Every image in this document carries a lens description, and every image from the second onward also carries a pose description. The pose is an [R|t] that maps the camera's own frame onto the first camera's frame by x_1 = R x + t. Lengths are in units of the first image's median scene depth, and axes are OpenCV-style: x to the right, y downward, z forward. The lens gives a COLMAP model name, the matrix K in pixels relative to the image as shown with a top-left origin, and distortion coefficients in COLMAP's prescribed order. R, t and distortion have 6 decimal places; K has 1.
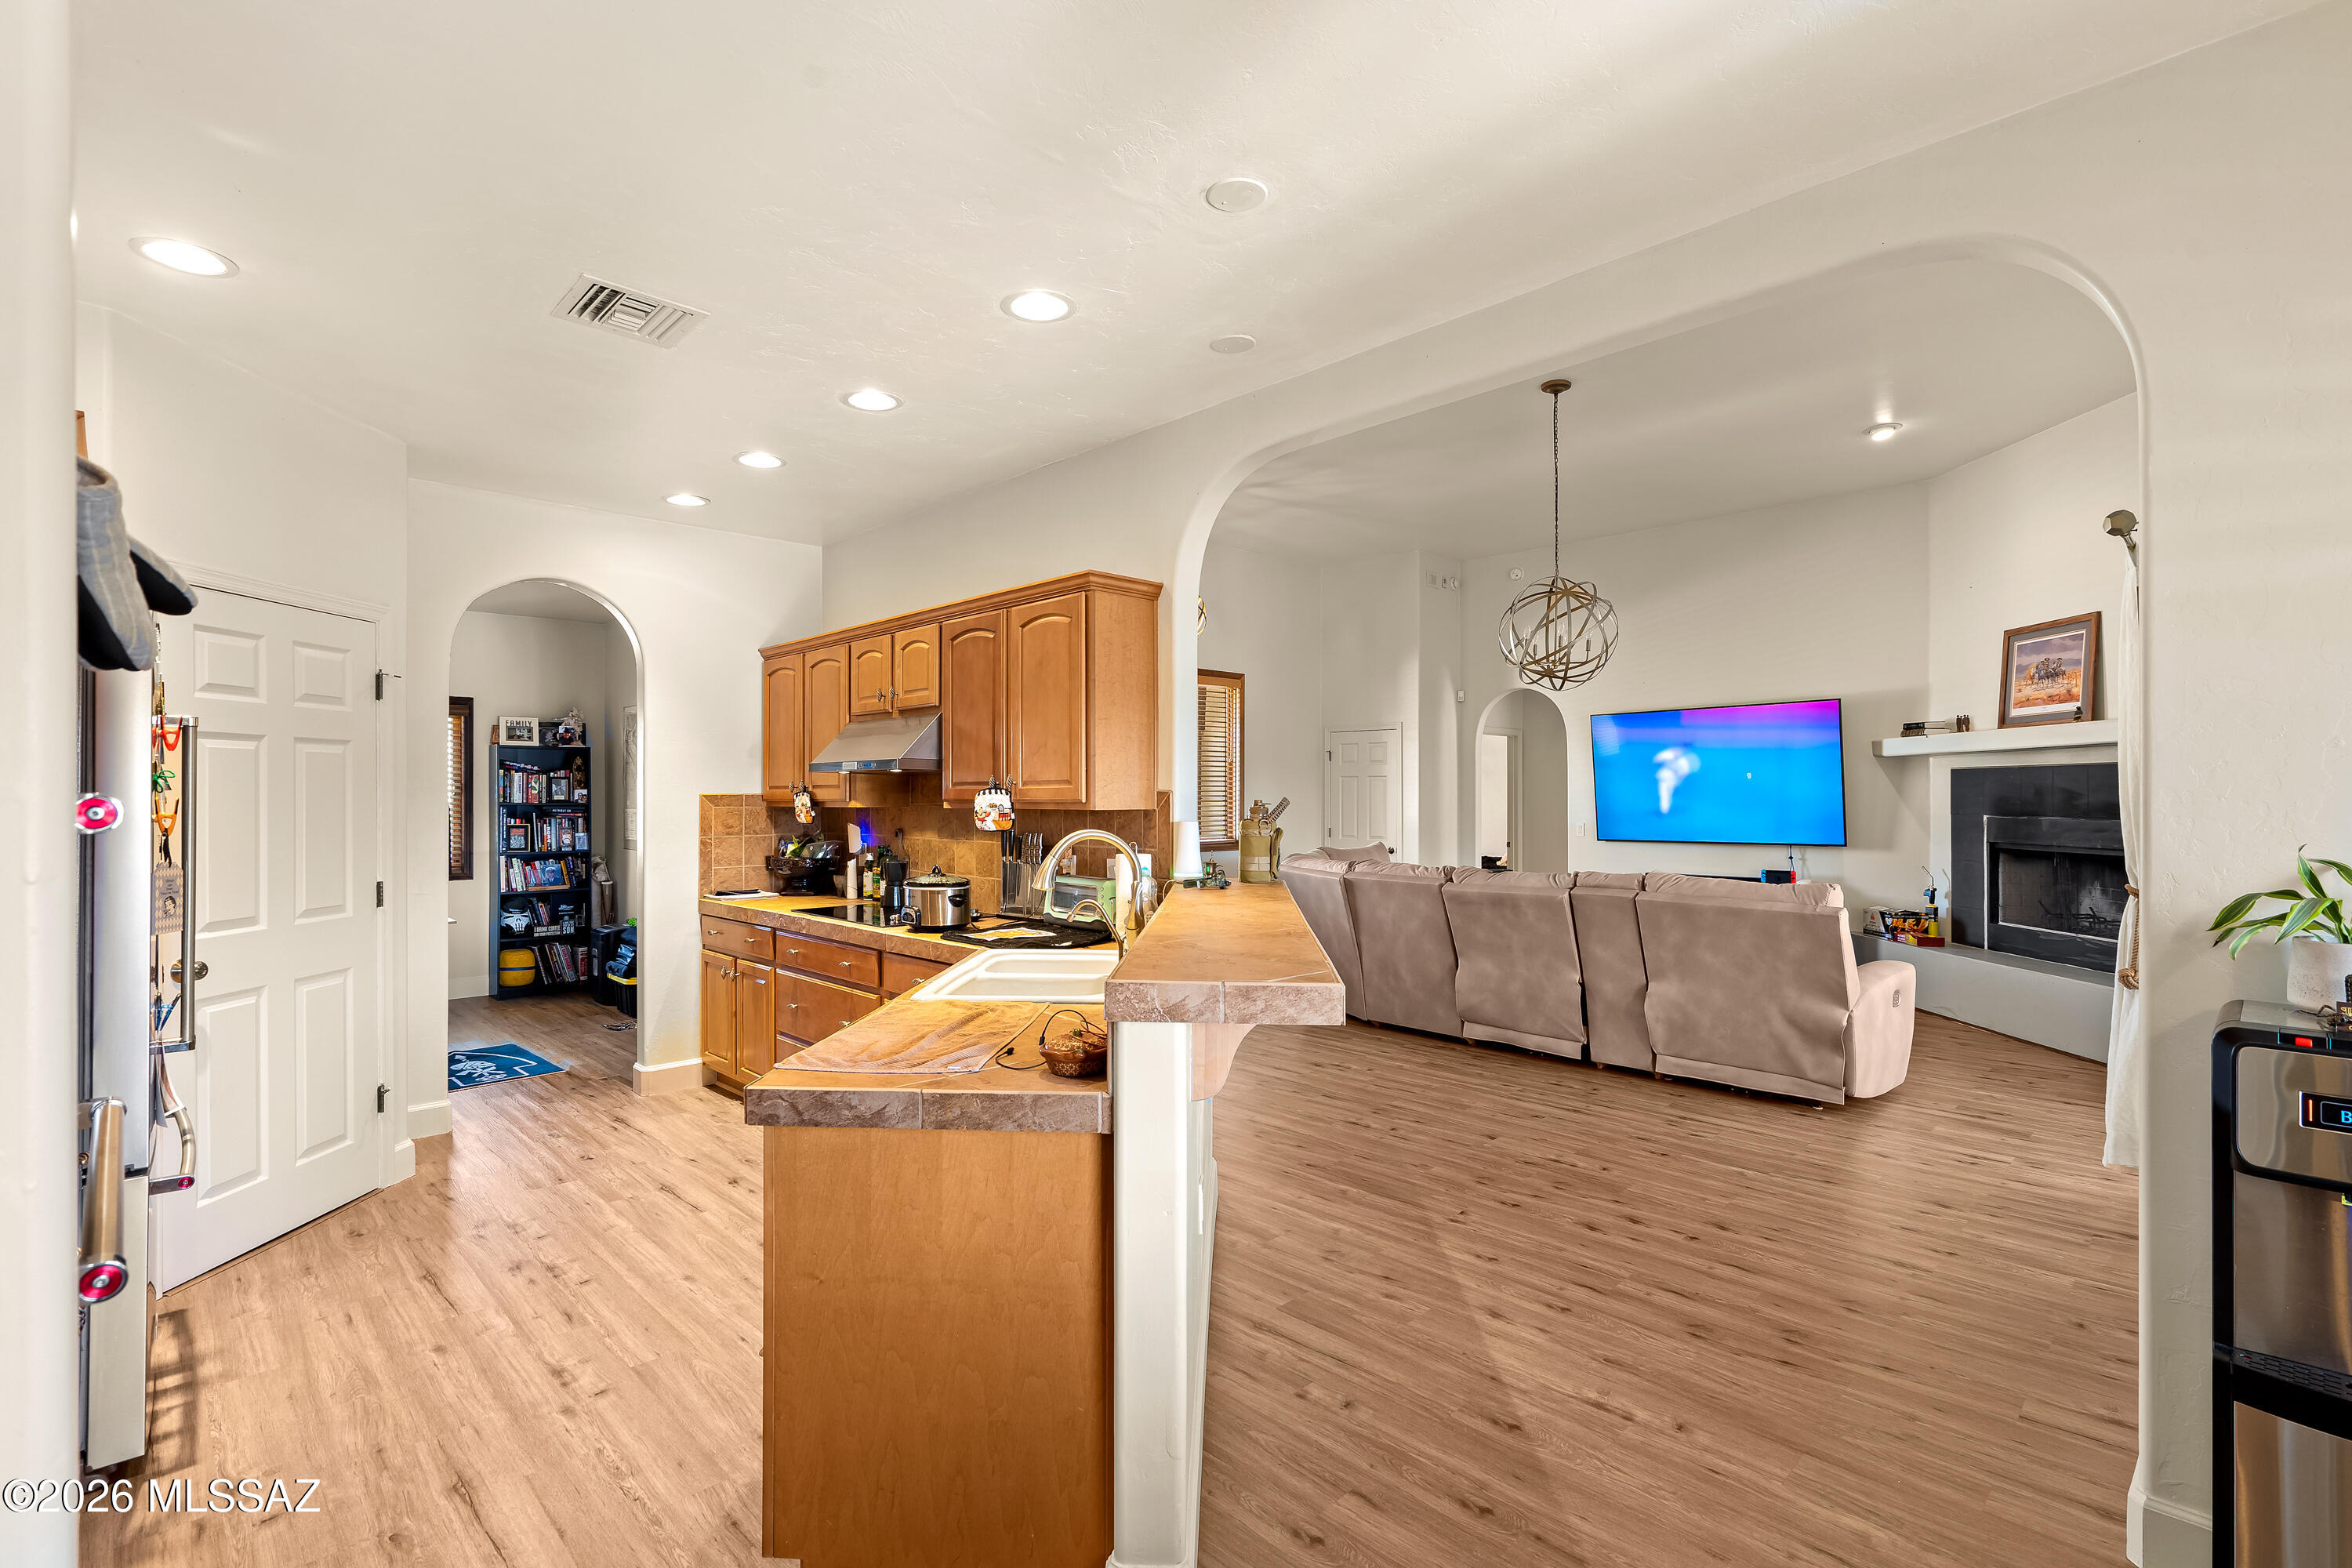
lens RADIAL K [[1072.6, 0, 1175.7], [0, 1072.6, 793.0], [0, 0, 1]] dist [-0.005472, 0.003909]
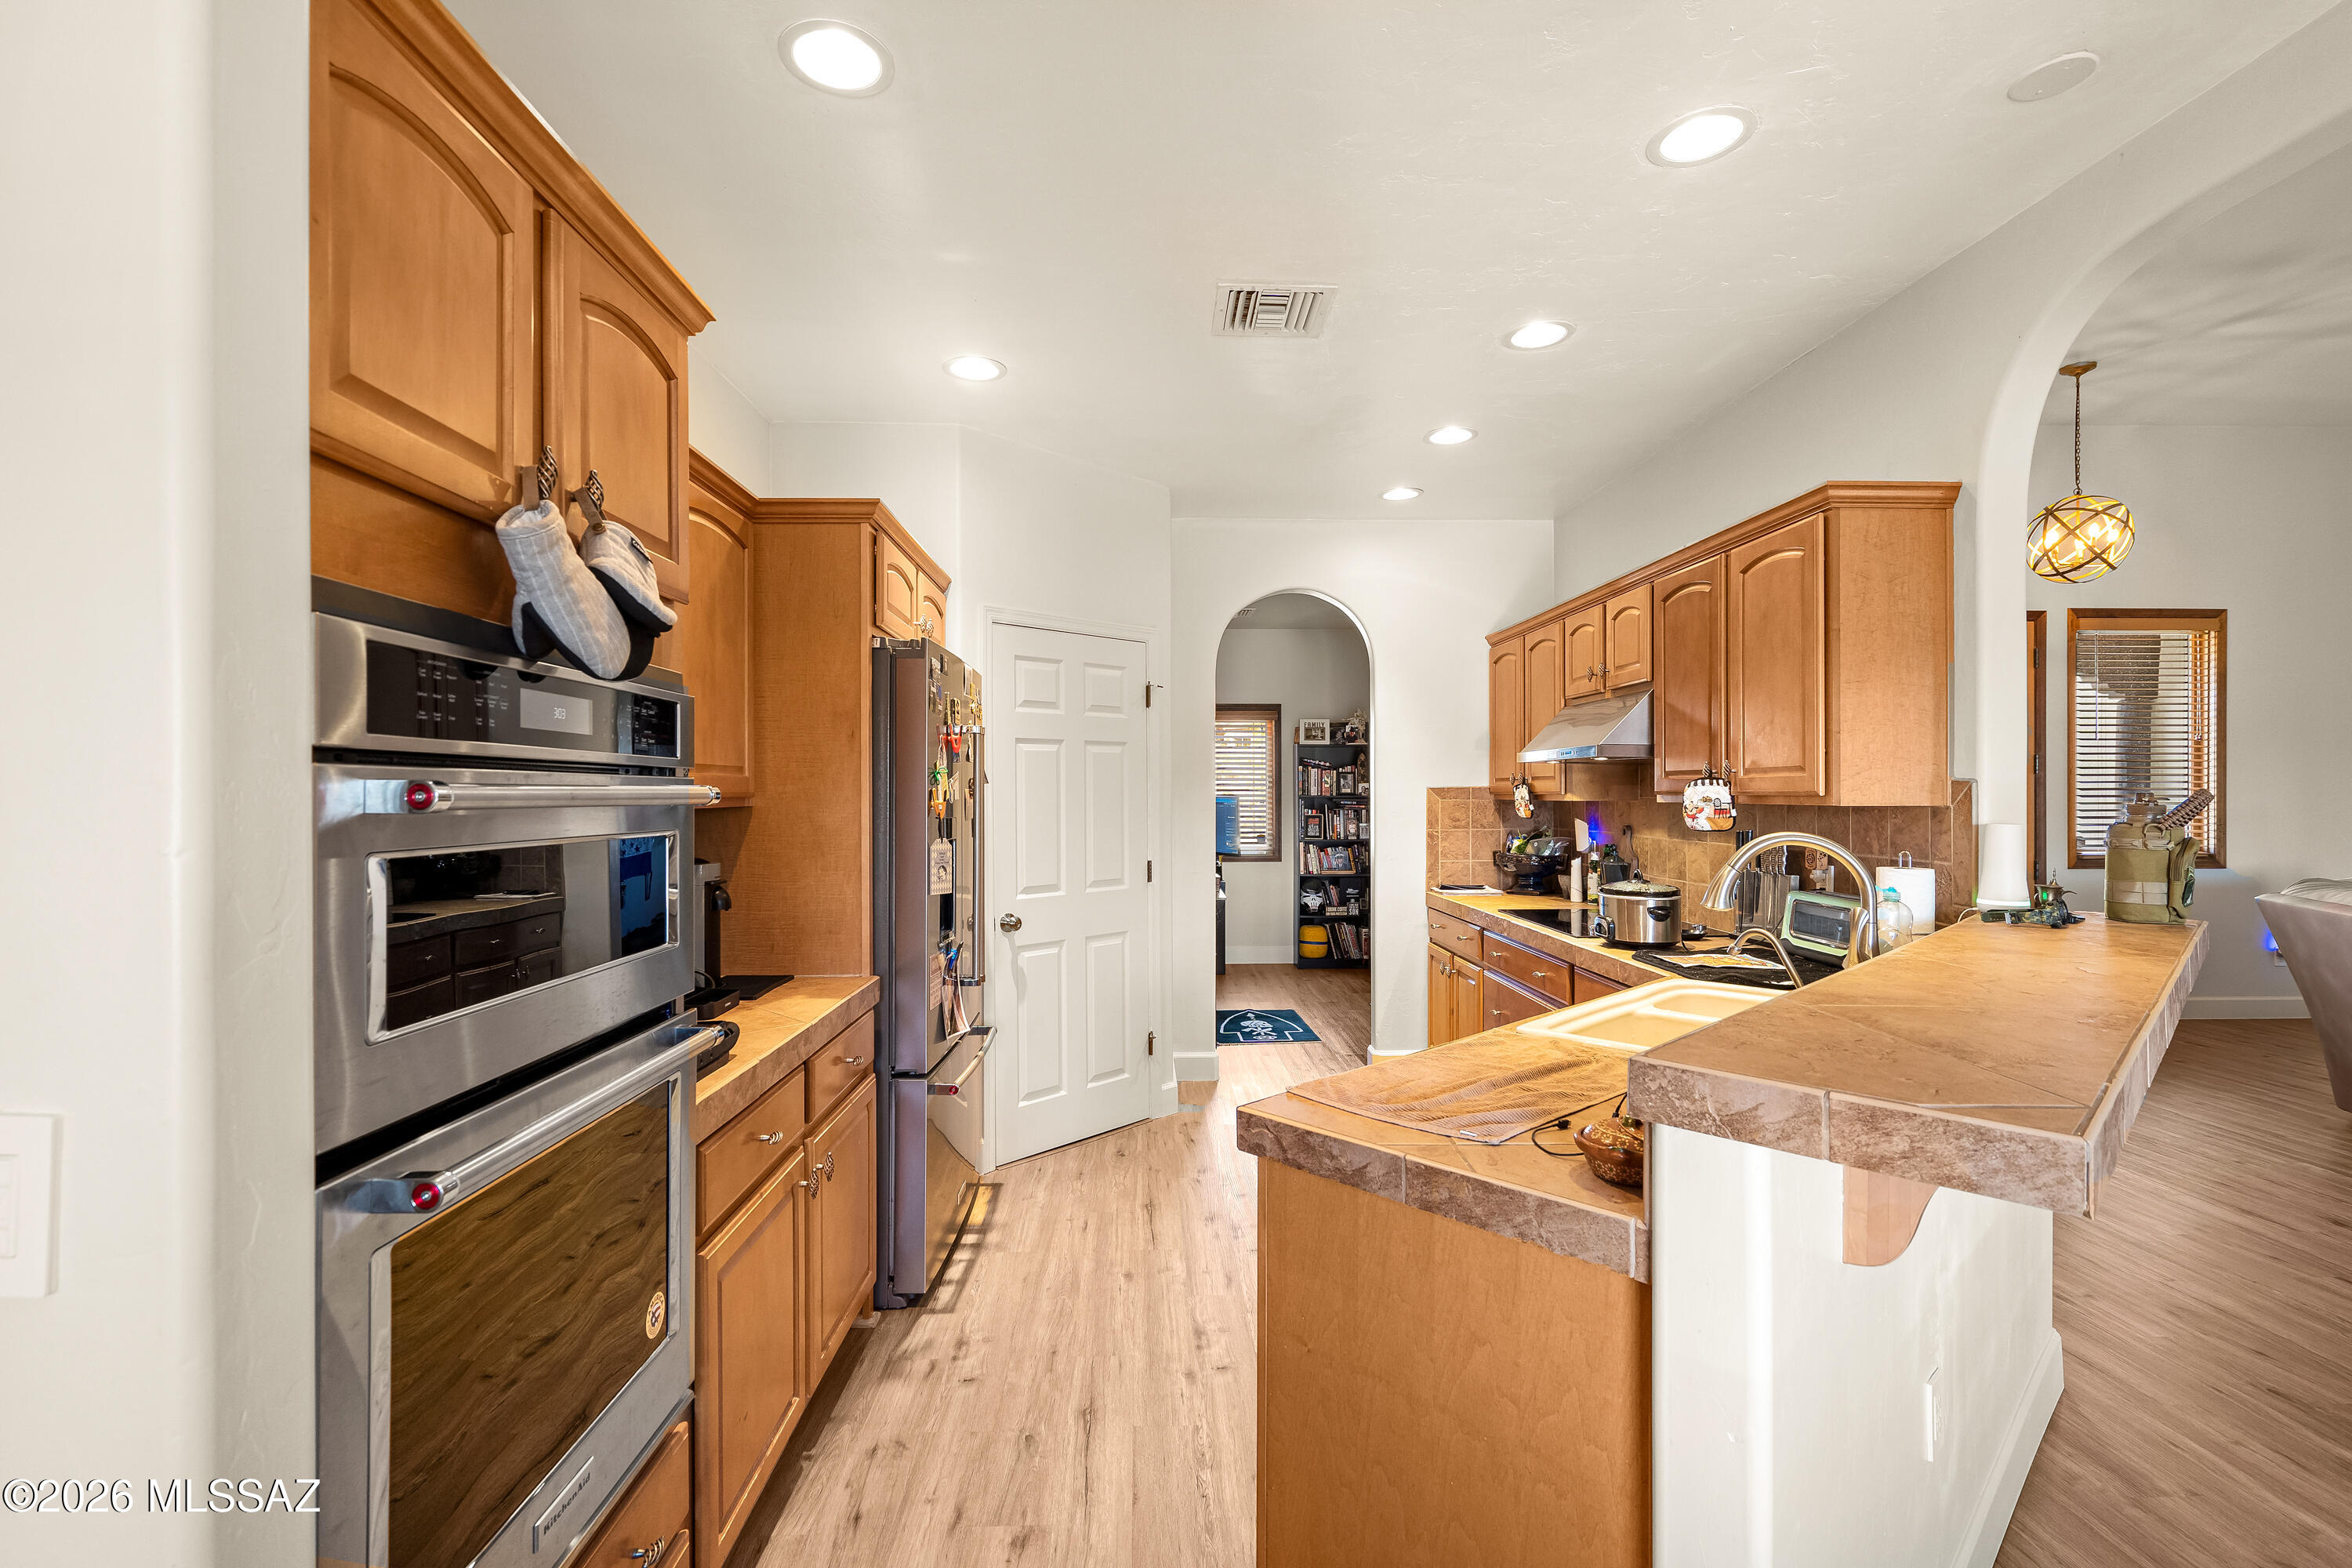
lens RADIAL K [[1072.6, 0, 1175.7], [0, 1072.6, 793.0], [0, 0, 1]] dist [-0.005472, 0.003909]
pose [[0.738713, 0.001281, -0.674019, 0.077450], [0.002263, 0.999988, 0.004380, 0.002497], [0.674016, -0.004761, 0.738701, 0.136354]]
